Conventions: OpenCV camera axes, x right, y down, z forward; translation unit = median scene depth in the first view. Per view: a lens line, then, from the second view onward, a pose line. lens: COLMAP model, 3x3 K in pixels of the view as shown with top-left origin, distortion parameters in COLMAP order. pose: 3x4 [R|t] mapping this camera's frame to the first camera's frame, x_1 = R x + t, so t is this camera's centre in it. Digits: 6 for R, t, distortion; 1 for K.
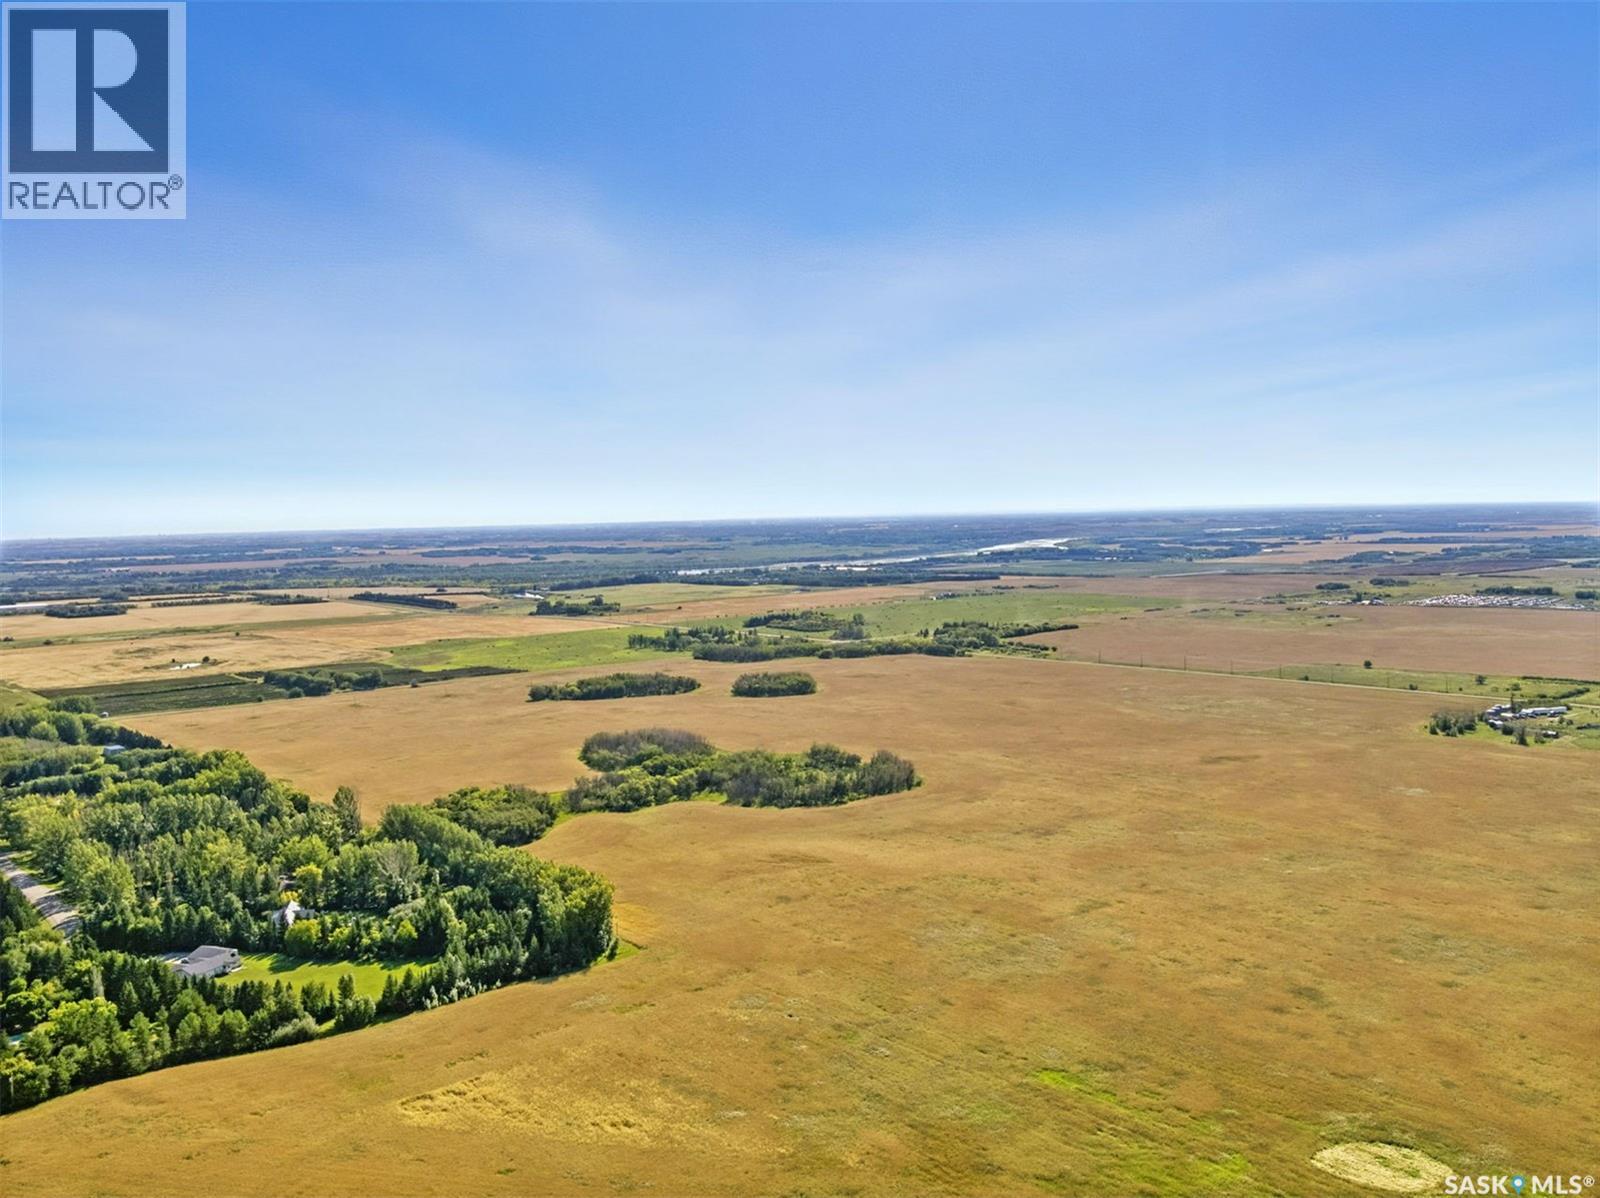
lens RADIAL K [[1385.9, 0, 801.1], [0, 1385.9, 598.3], [0, 0, 1]] dist [-0.002150, 0.008458]
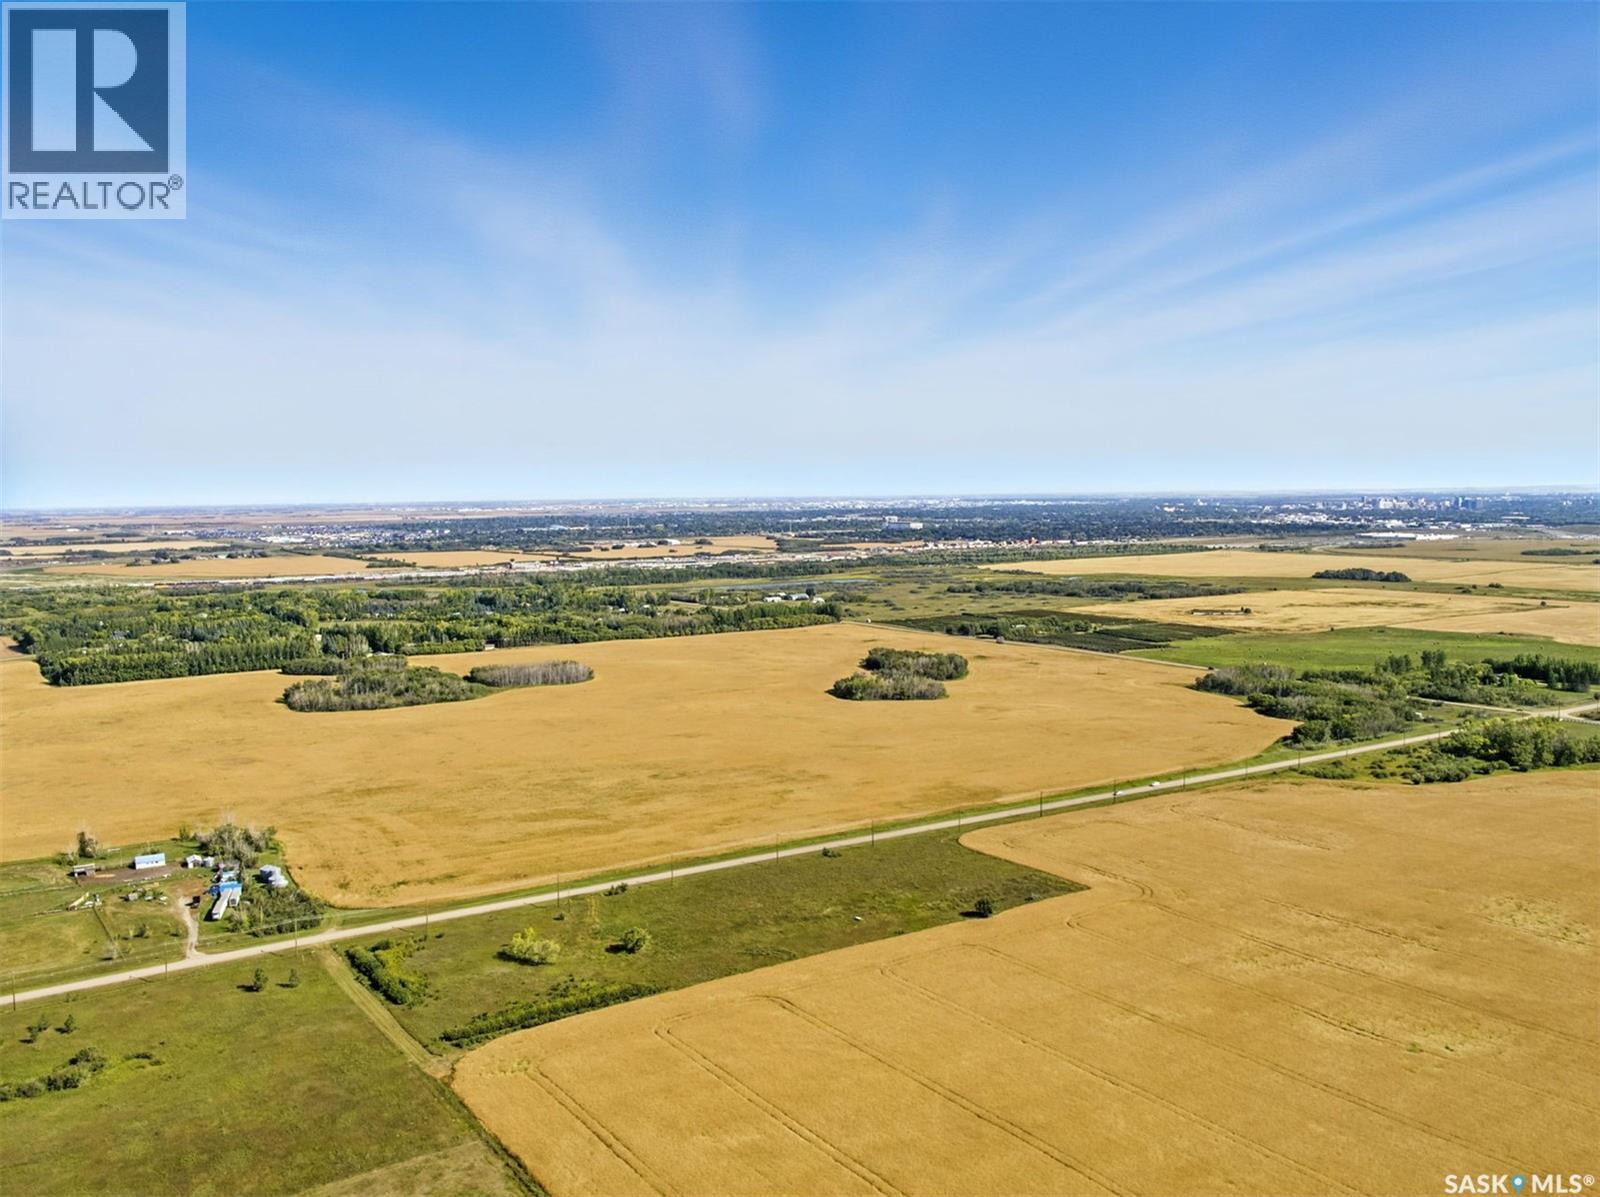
lens RADIAL K [[1385.9, 0, 814.0], [0, 1385.9, 592.6], [0, 0, 1]] dist [-0.002150, 0.008458]
pose [[-0.106142, 0.104639, -0.988830, 0.364994], [-0.049567, 0.992654, 0.110364, -0.039628], [0.993115, 0.060728, -0.100176, 0.447424]]
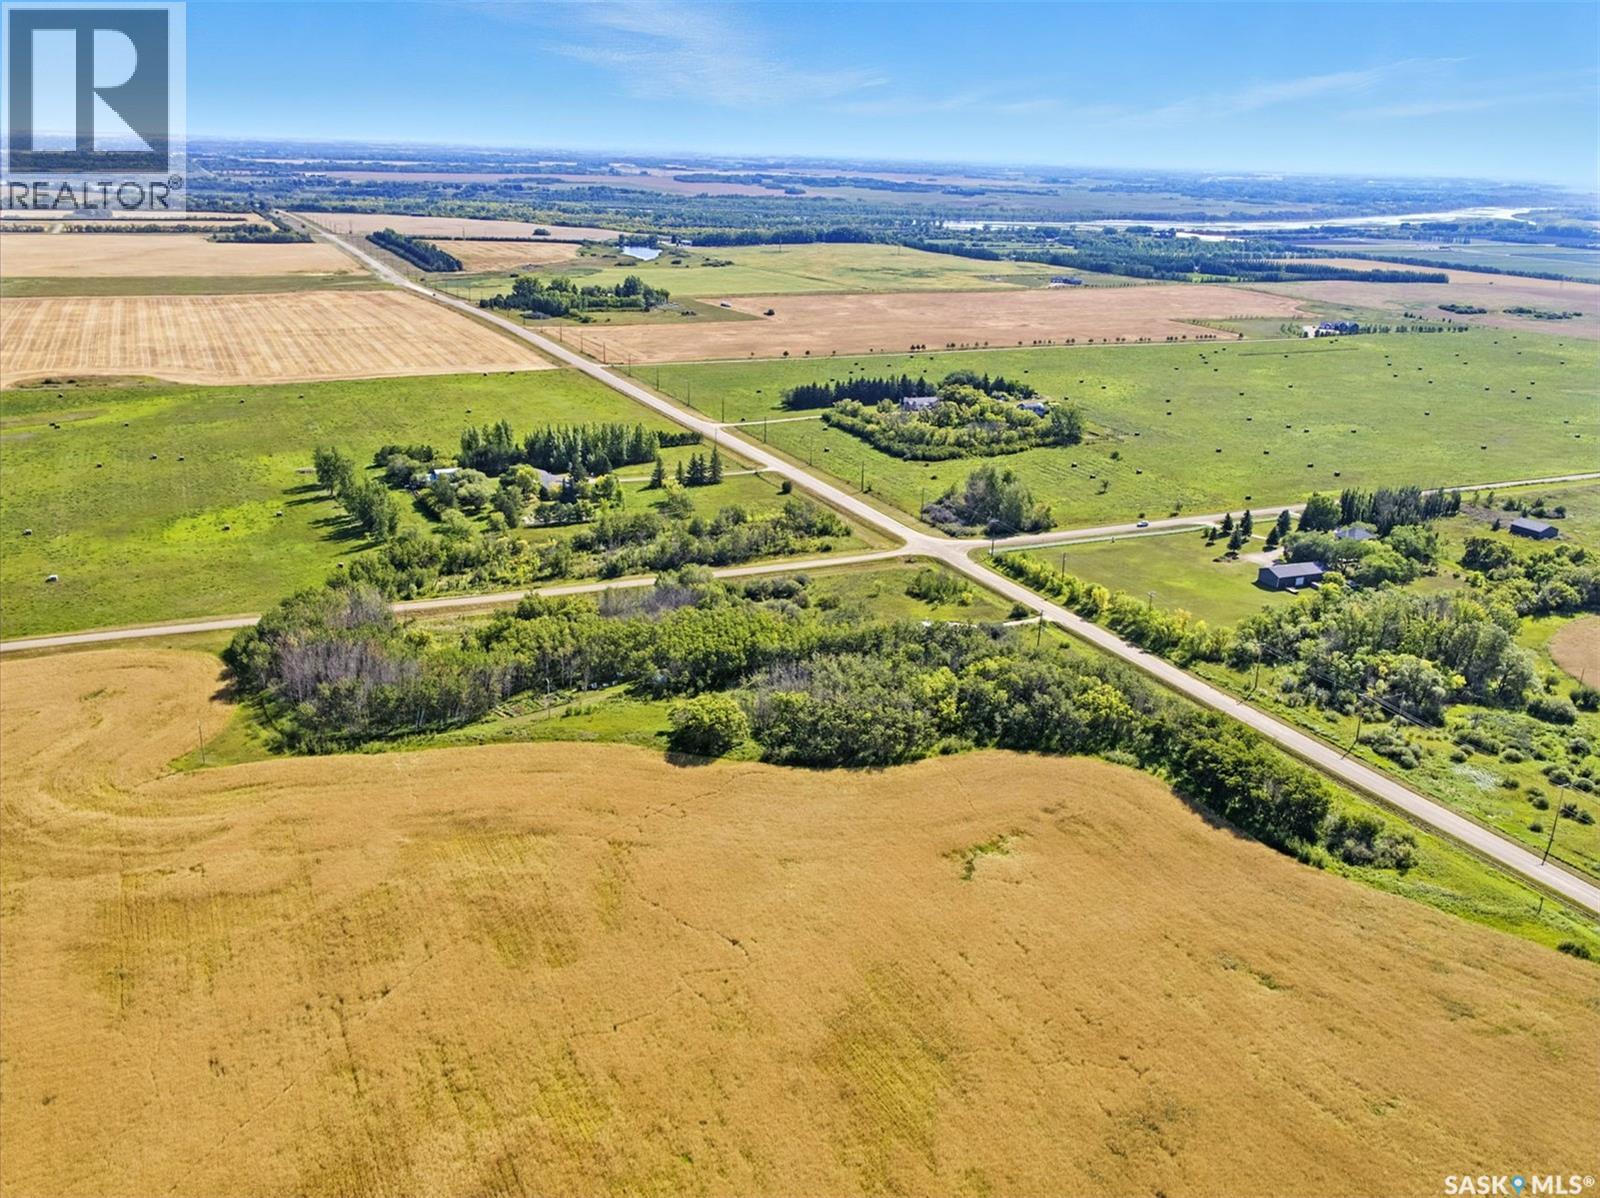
lens RADIAL K [[1385.9, 0, 813.8], [0, 1385.9, 599.4], [0, 0, 1]] dist [-0.002150, 0.008458]
pose [[0.966210, 0.127933, -0.223767, 0.042414], [-0.067533, 0.963453, 0.259225, -0.019879], [0.248752, -0.235354, 0.939538, 0.421586]]
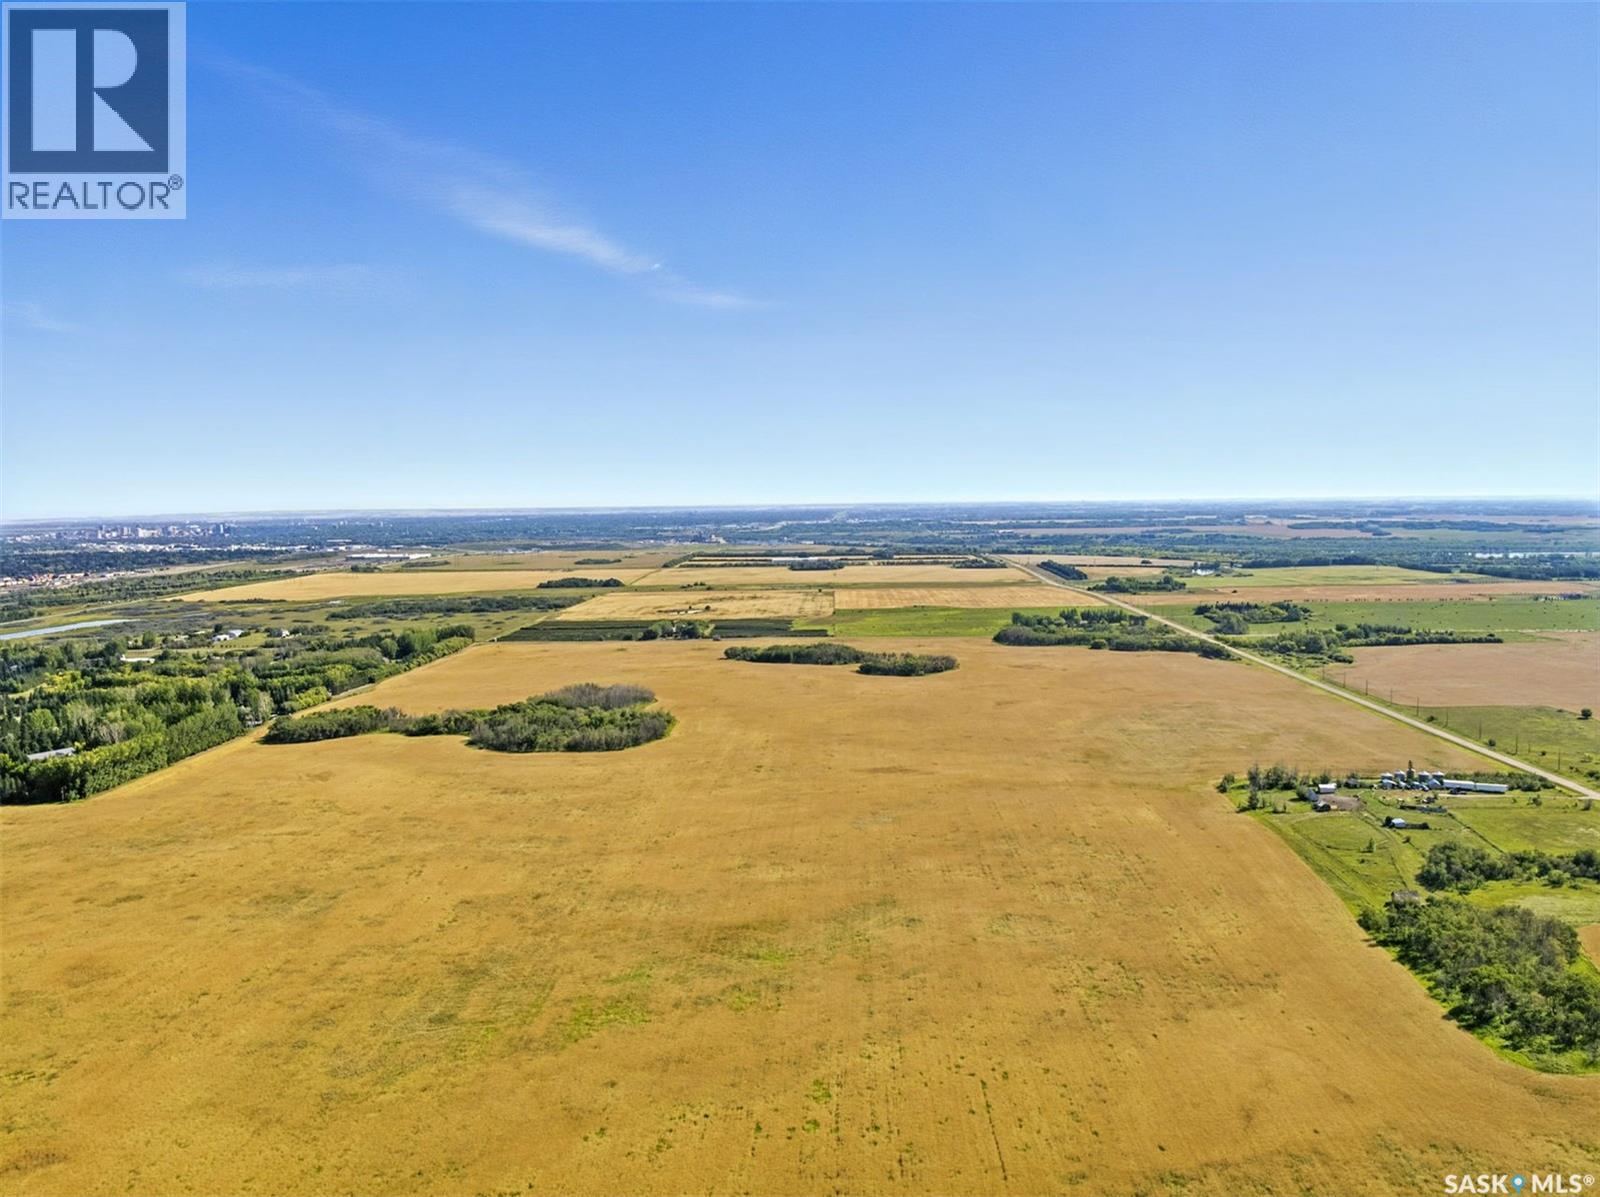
lens RADIAL K [[1385.9, 0, 813.1], [0, 1385.9, 591.9], [0, 0, 1]] dist [-0.002150, 0.008458]
pose [[0.751803, 0.060362, -0.656619, 0.266028], [-0.046878, 0.998174, 0.038088, -0.012921], [0.657719, 0.002146, 0.753260, 0.068923]]
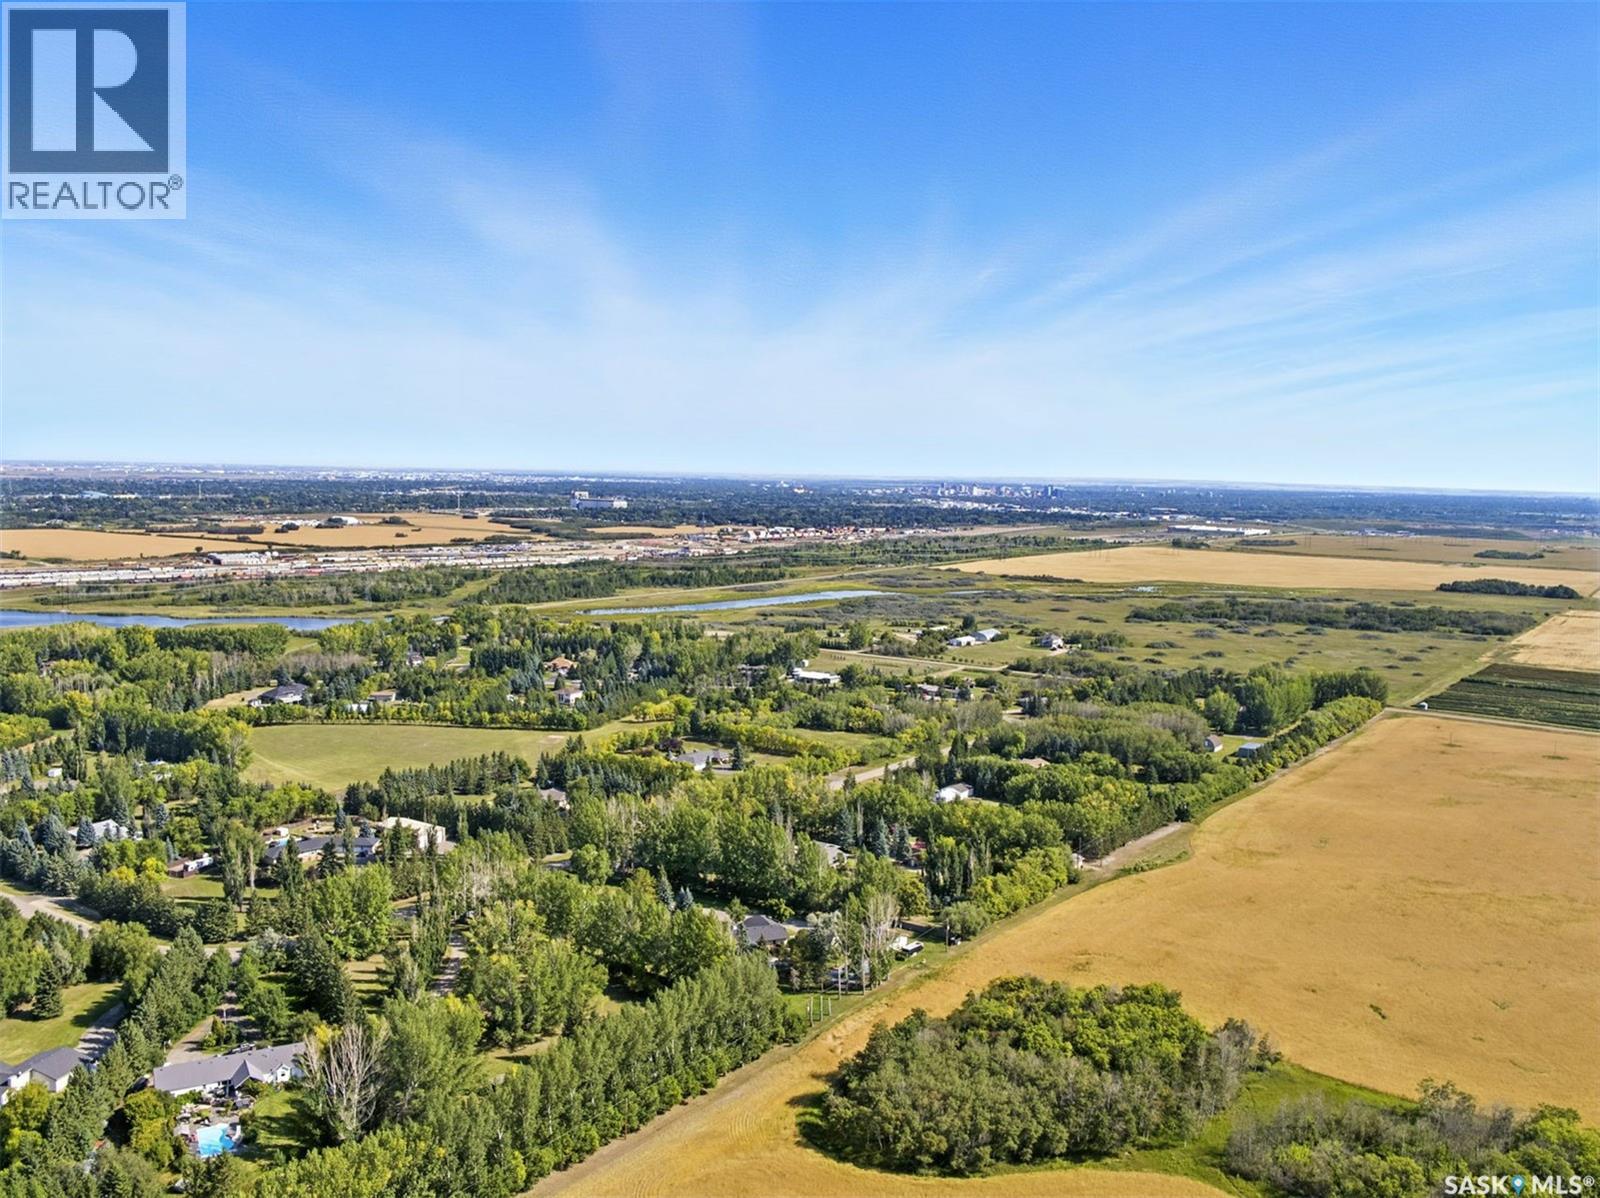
lens RADIAL K [[1385.9, 0, 808.6], [0, 1385.9, 603.3], [0, 0, 1]] dist [-0.002150, 0.008458]
pose [[0.263565, 0.127793, -0.956139, 0.038644], [-0.092693, 0.989955, 0.106761, -0.006371], [0.960178, 0.060489, 0.272763, 0.204889]]
